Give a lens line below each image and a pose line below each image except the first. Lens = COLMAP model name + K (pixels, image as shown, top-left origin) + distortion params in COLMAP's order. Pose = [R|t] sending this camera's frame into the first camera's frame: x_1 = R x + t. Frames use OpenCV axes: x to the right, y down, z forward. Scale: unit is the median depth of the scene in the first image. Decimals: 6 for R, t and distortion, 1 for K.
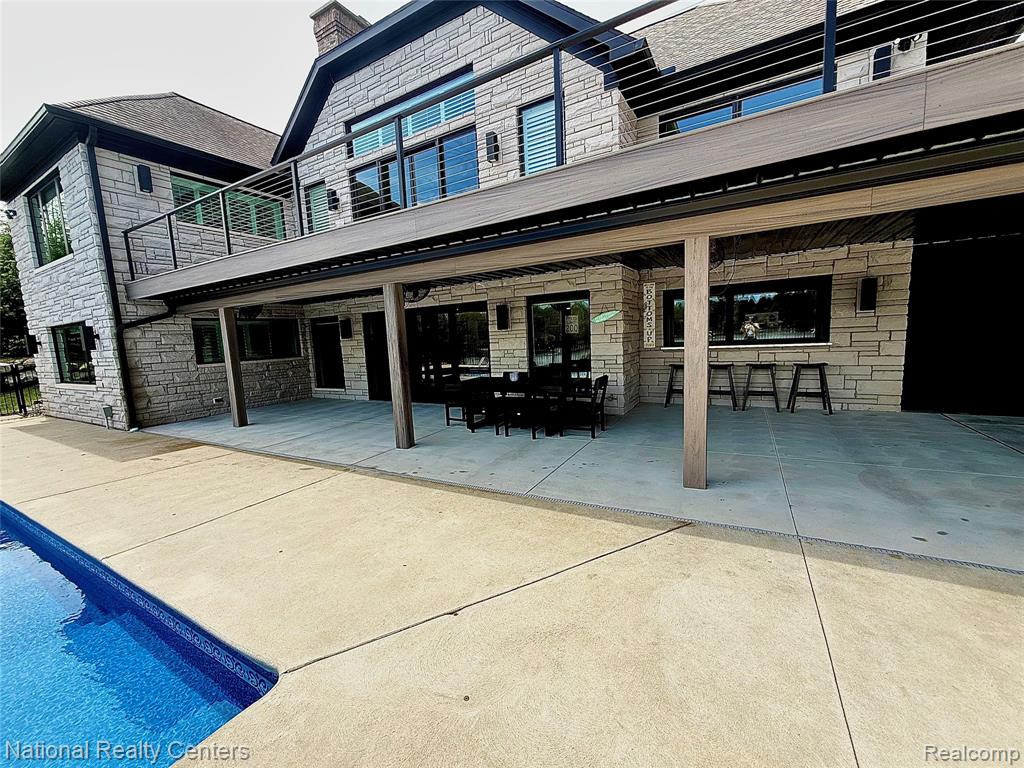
lens RADIAL K [[407.9, 0, 509.9], [0, 407.9, 382.1], [0, 0, 1]] dist [-0.001014, -0.000011]
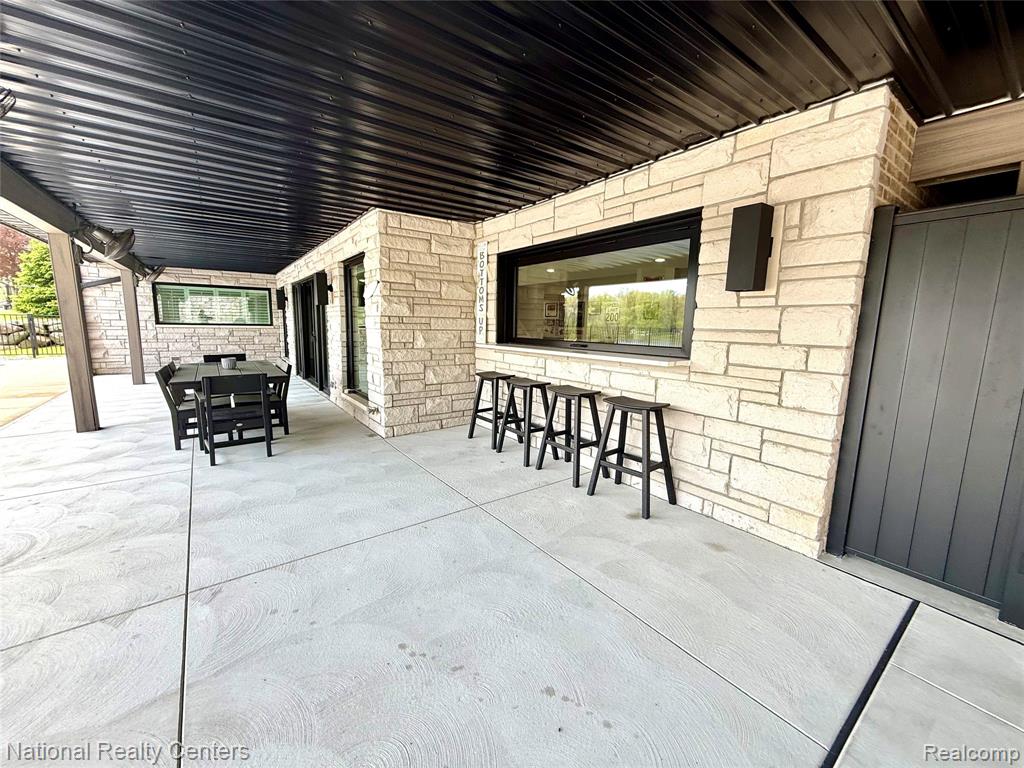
lens RADIAL K [[407.9, 0, 509.9], [0, 407.9, 382.1], [0, 0, 1]] dist [-0.001014, -0.000011]
pose [[0.912024, 0.123756, -0.391021, 0.791844], [-0.110276, 0.992274, 0.056840, -0.079451], [0.395034, -0.008719, 0.918625, 0.510764]]
